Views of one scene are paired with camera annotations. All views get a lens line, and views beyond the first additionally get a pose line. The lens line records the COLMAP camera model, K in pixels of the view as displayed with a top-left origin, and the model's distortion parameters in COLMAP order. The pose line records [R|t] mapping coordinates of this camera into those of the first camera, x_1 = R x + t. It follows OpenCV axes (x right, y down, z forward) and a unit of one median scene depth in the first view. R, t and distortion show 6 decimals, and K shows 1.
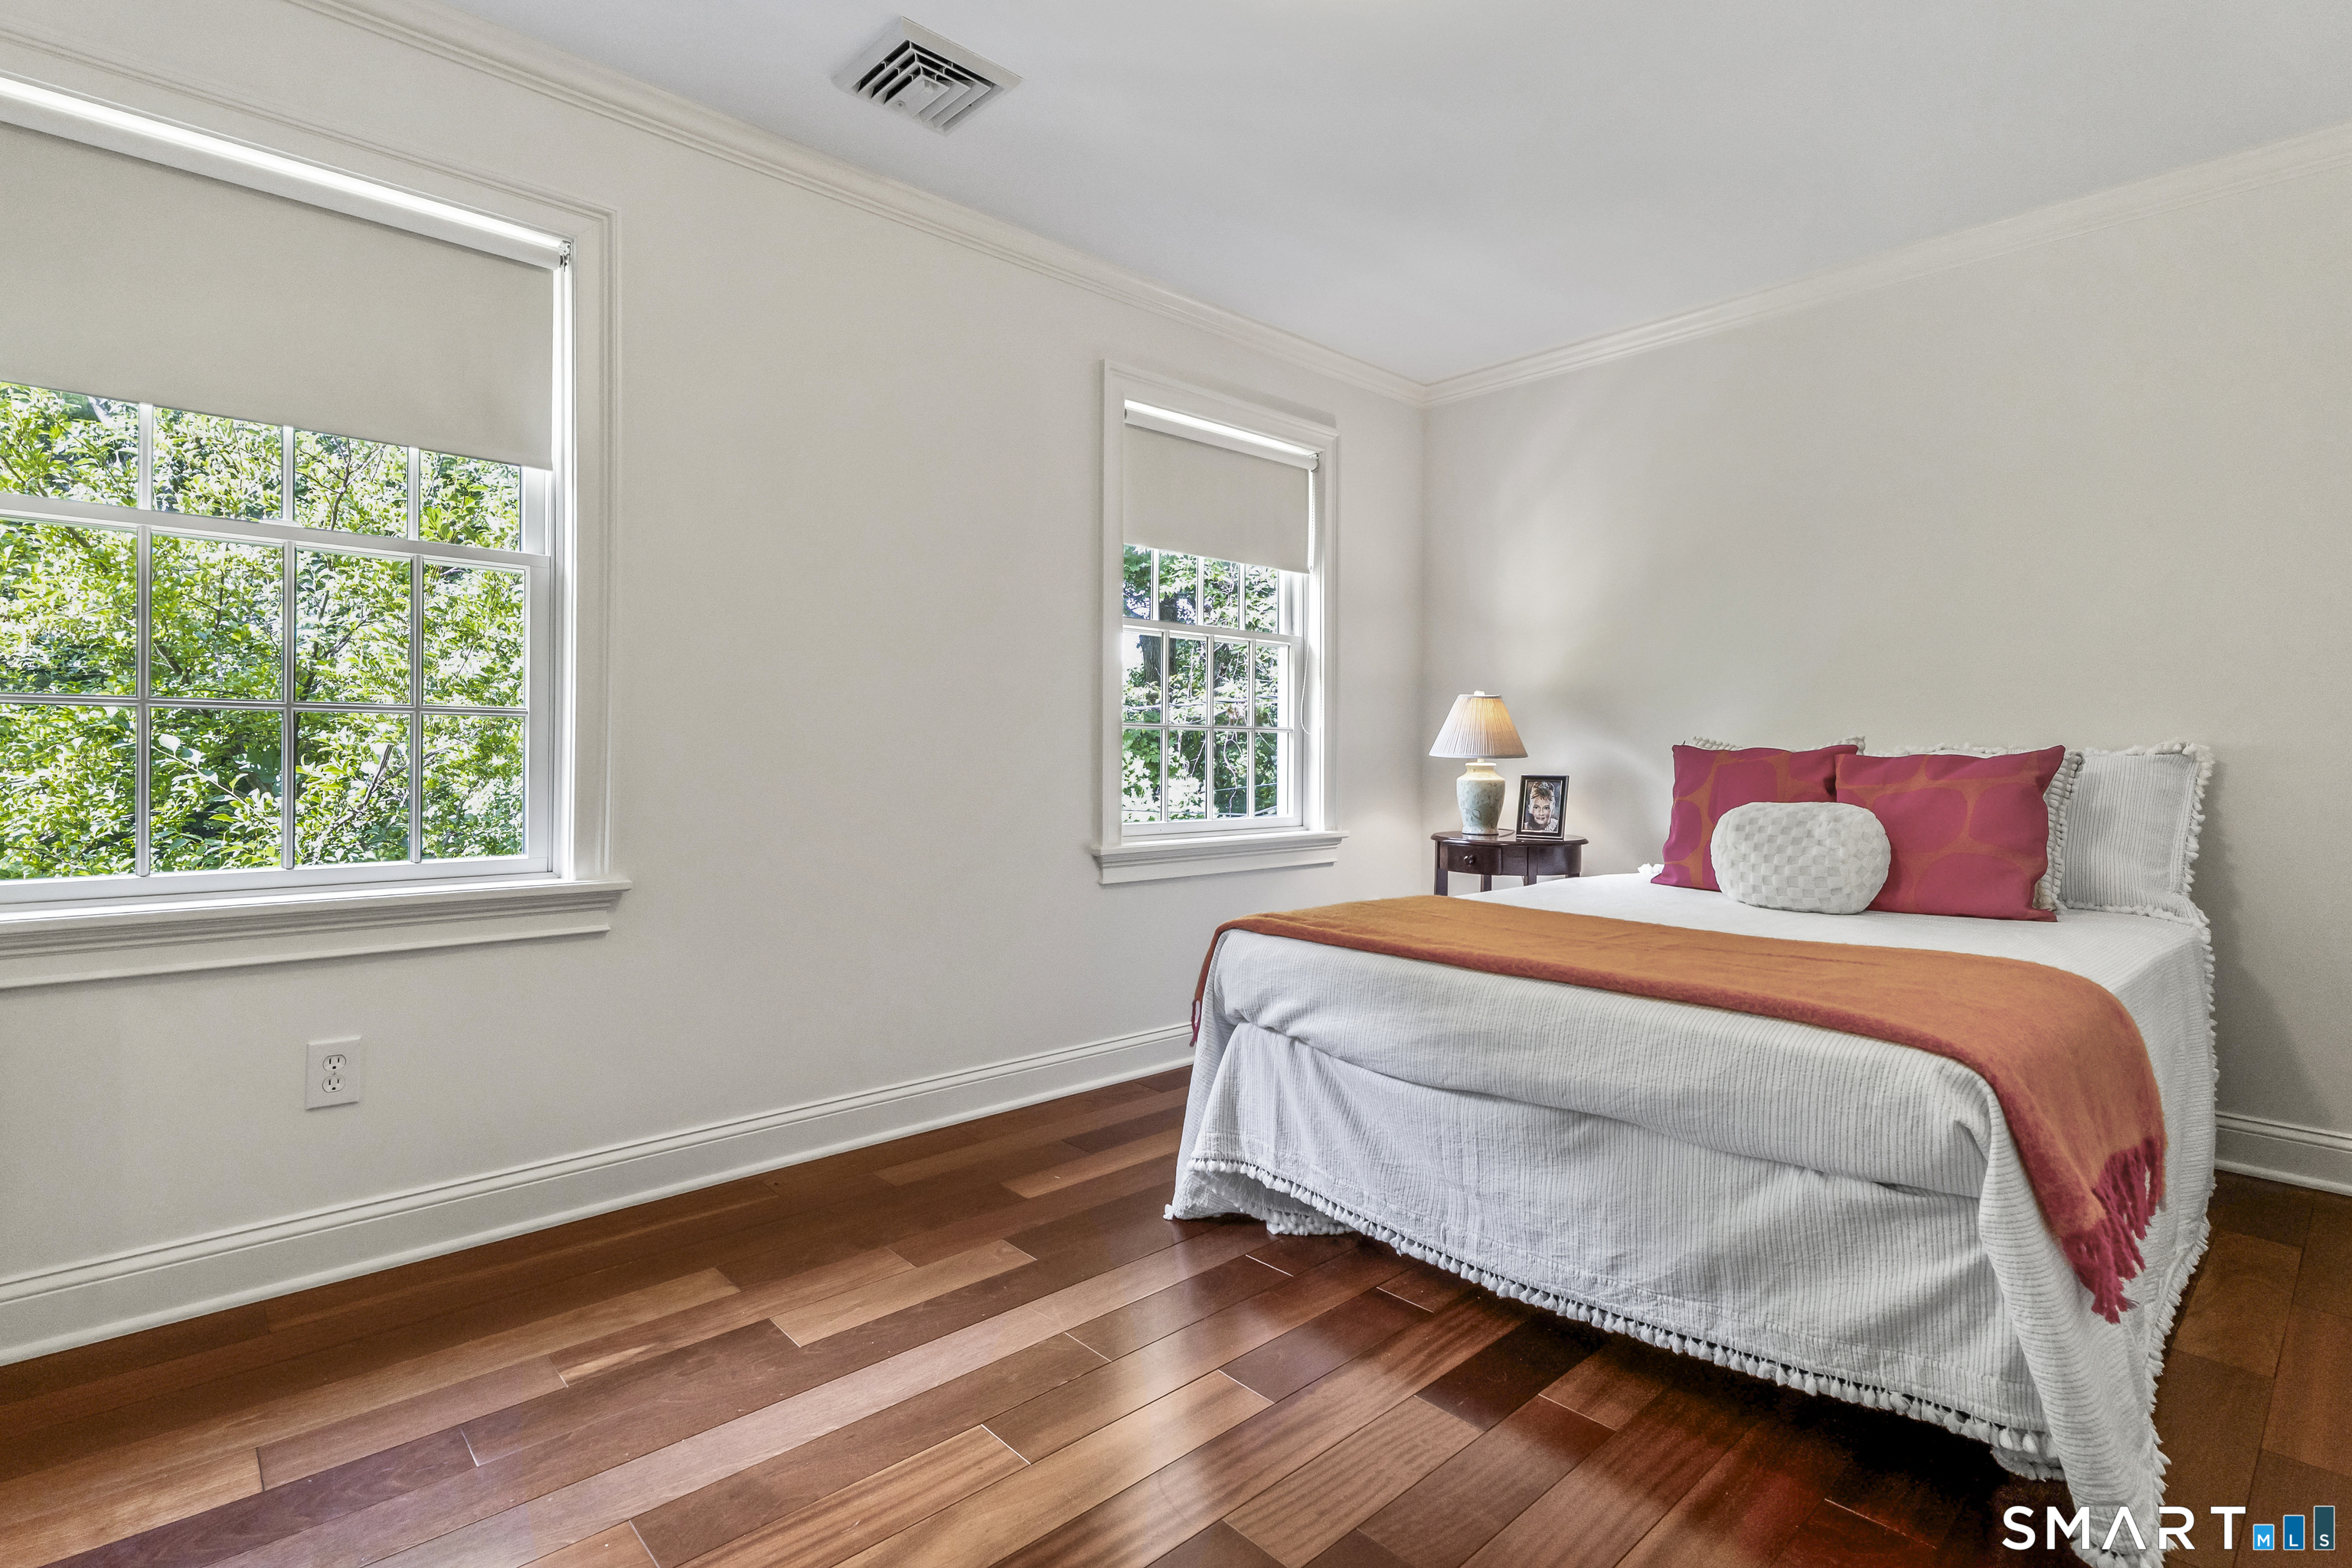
lens RADIAL K [[1122.0, 0, 1175.6], [0, 1122.0, 771.0], [0, 0, 1]] dist [0.003577, 0.000954]
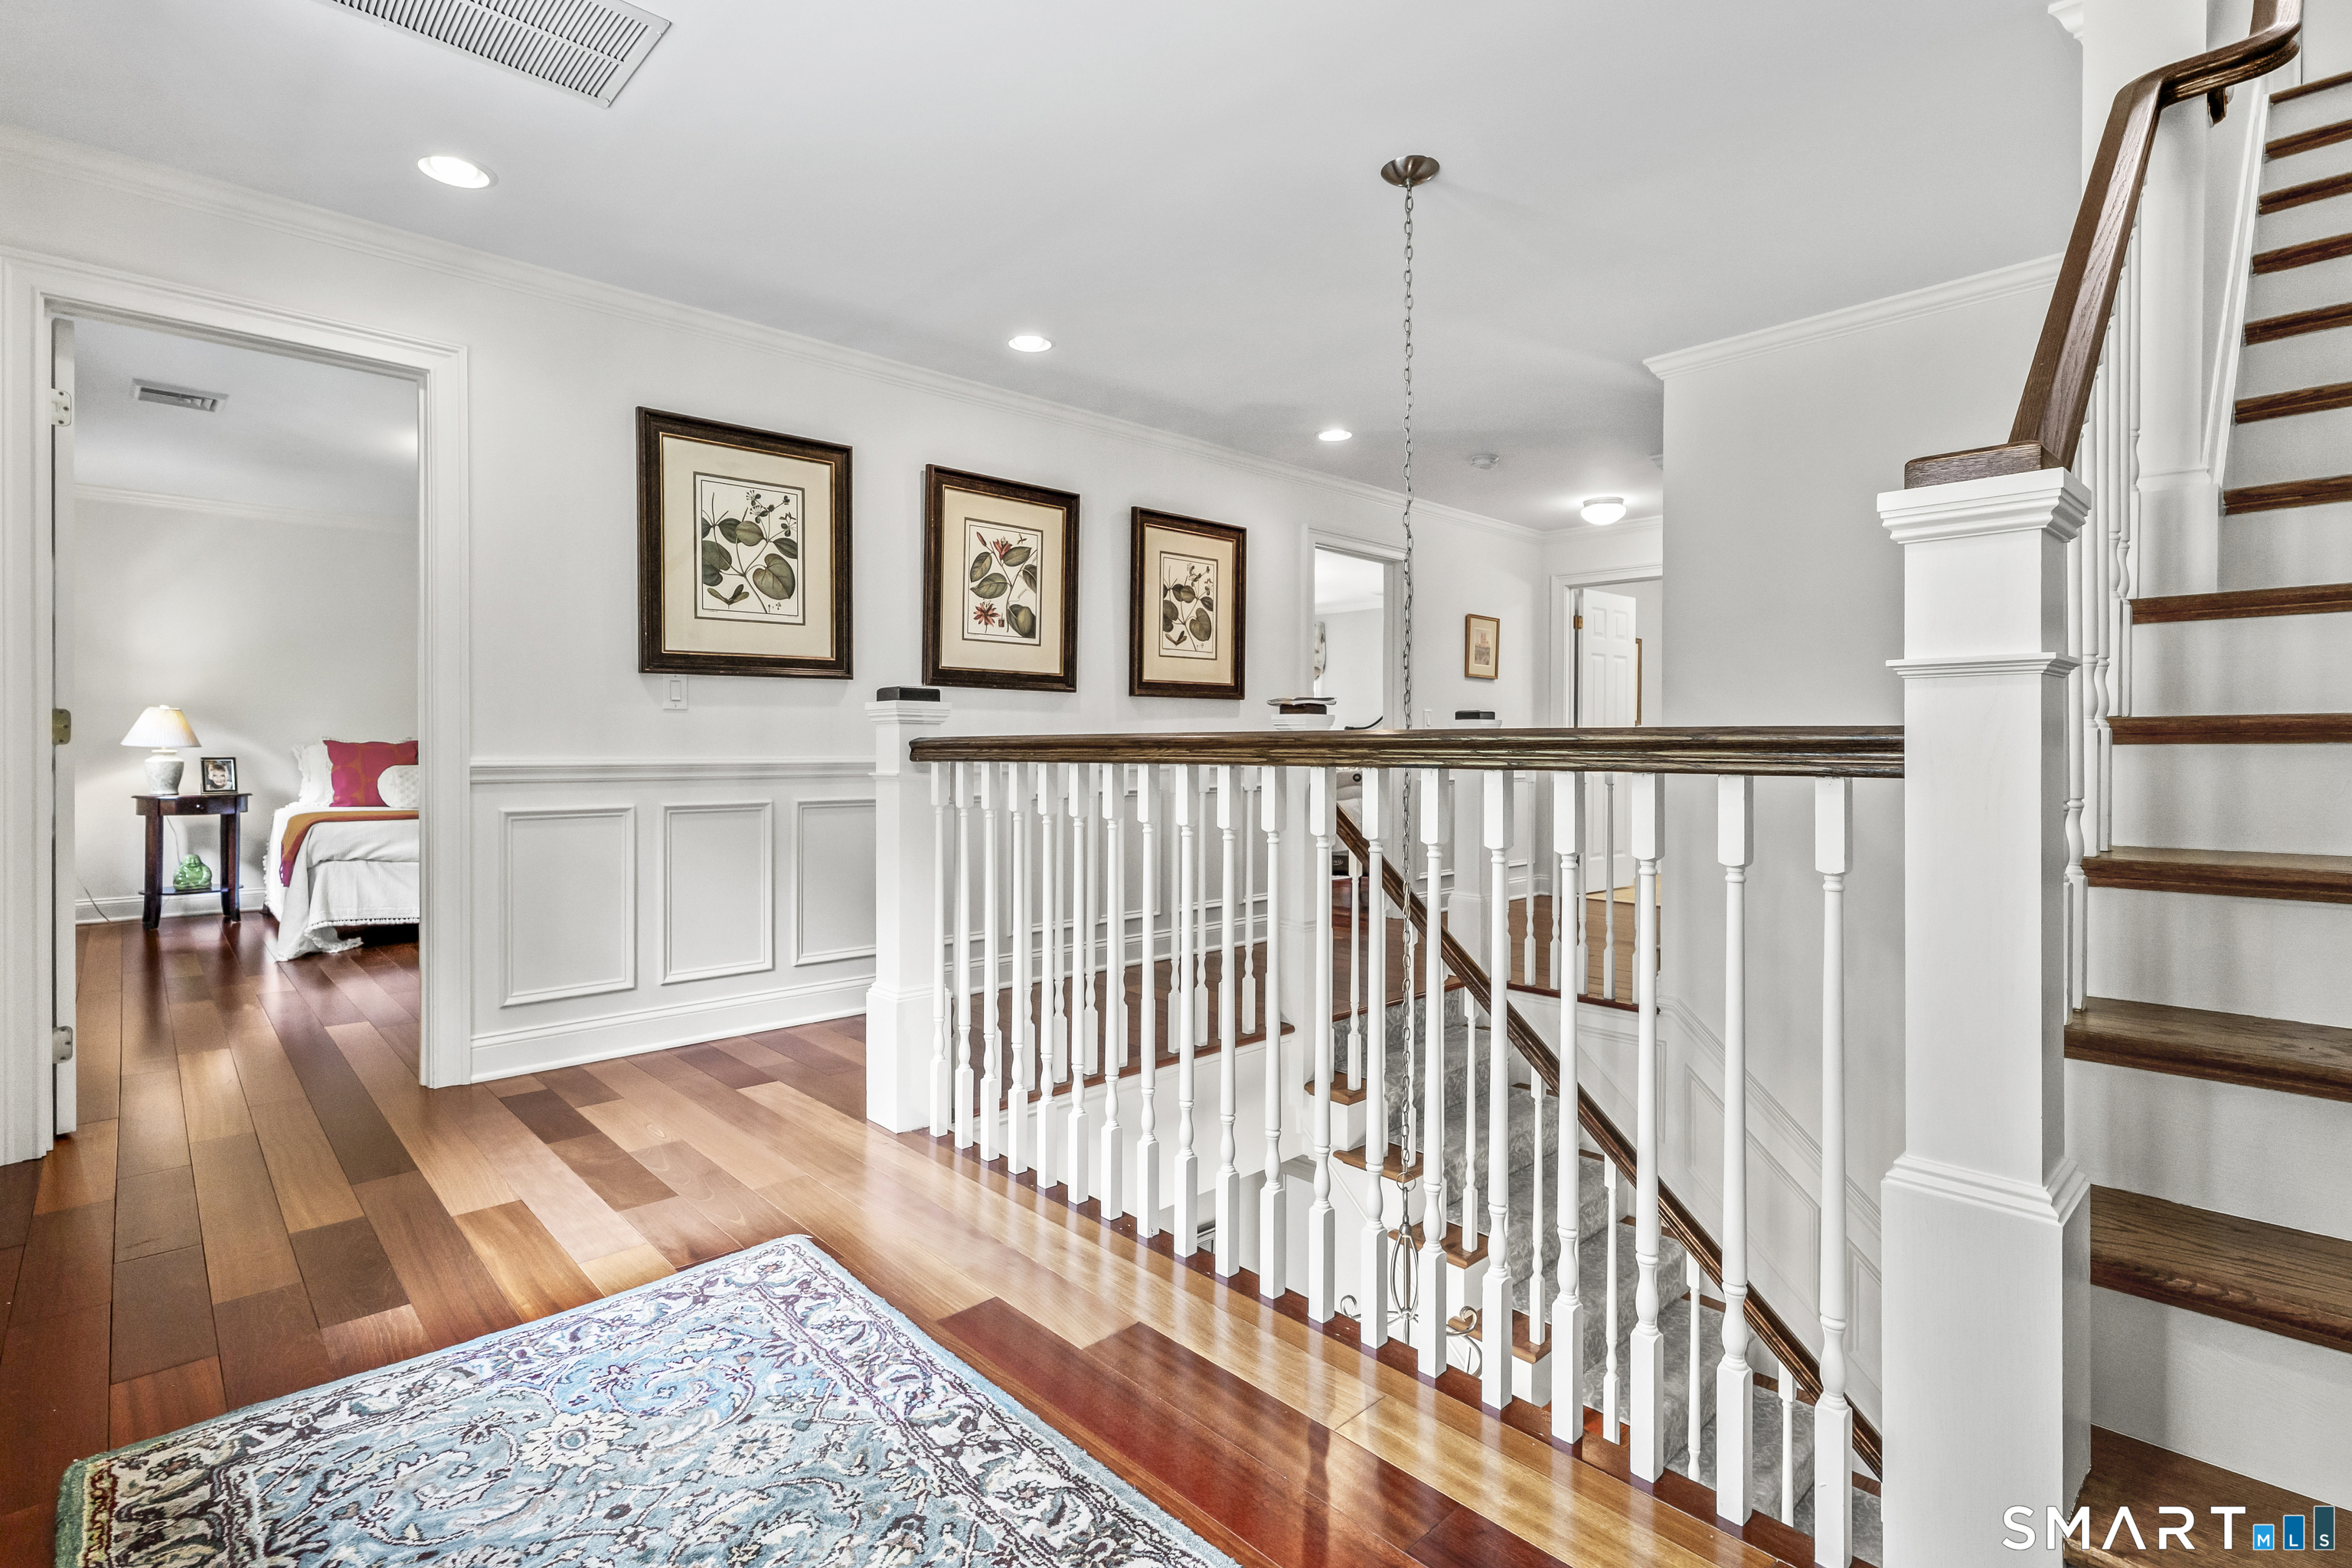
lens RADIAL K [[1122.0, 0, 1176.0], [0, 1122.0, 764.8], [0, 0, 1]] dist [0.003577, 0.000954]
pose [[-0.002306, -0.009857, 0.999949, -1.394040], [0.003967, 0.999943, 0.009866, 0.004512], [-0.999989, 0.003989, -0.002267, -0.457615]]
